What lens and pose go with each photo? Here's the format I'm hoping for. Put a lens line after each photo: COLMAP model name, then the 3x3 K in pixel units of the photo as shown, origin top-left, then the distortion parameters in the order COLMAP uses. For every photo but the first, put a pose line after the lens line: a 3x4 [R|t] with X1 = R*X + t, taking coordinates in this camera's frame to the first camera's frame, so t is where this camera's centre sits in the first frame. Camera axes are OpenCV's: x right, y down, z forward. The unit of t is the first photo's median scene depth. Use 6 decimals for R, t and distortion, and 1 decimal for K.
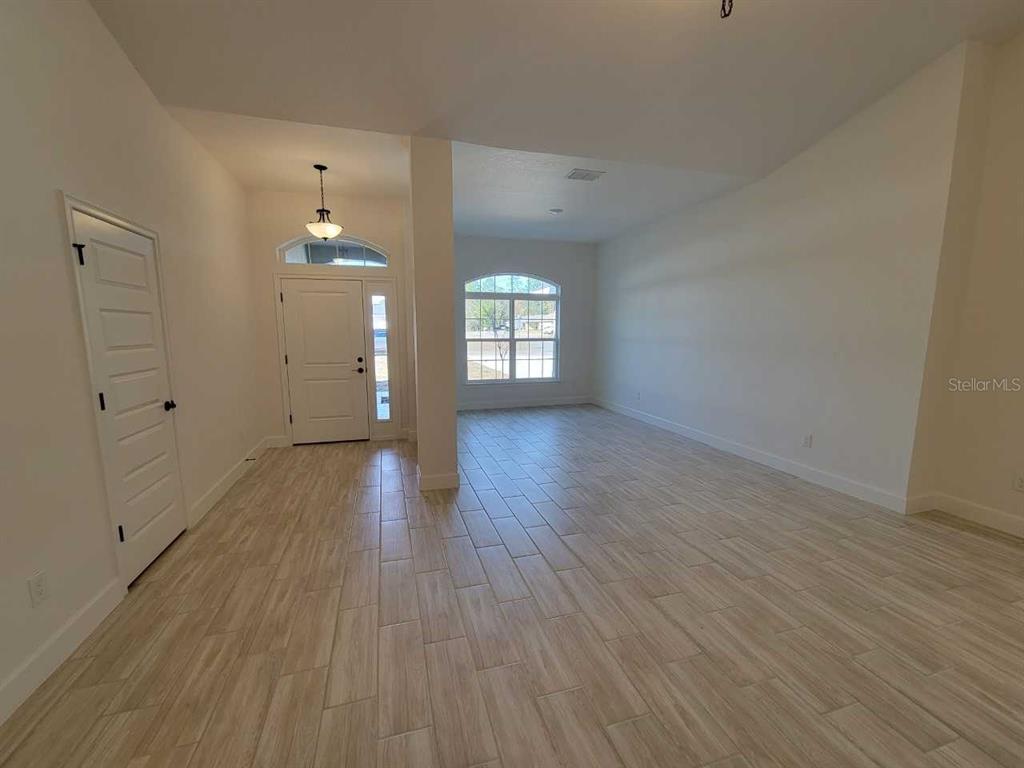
lens RADIAL K [[420.3, 0, 511.0], [0, 420.3, 385.0], [0, 0, 1]] dist [0.003087, -0.000314]
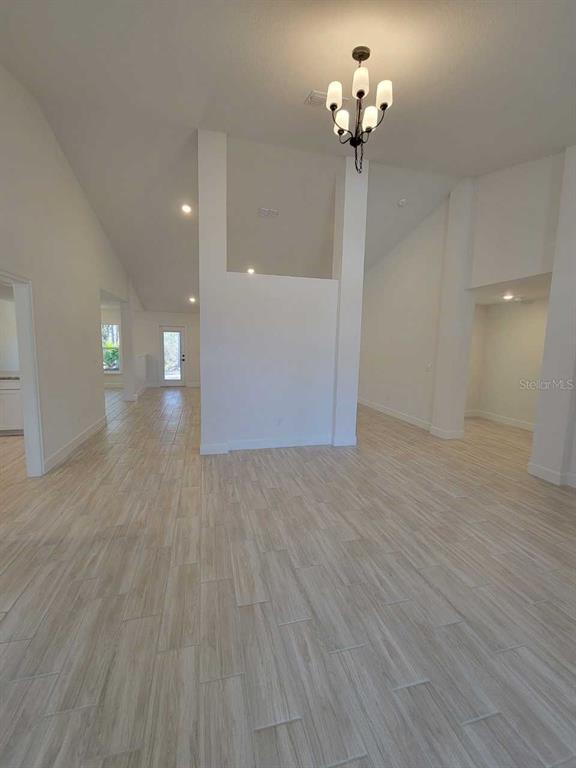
lens RADIAL K [[315.3, 0, 286.9], [0, 315.3, 383.4], [0, 0, 1]] dist [0.003087, -0.000314]
pose [[-0.999335, -0.022197, 0.028940, 0.543138], [-0.014183, 0.967538, 0.252327, -0.255386], [-0.033601, 0.251748, -0.967209, 1.828249]]
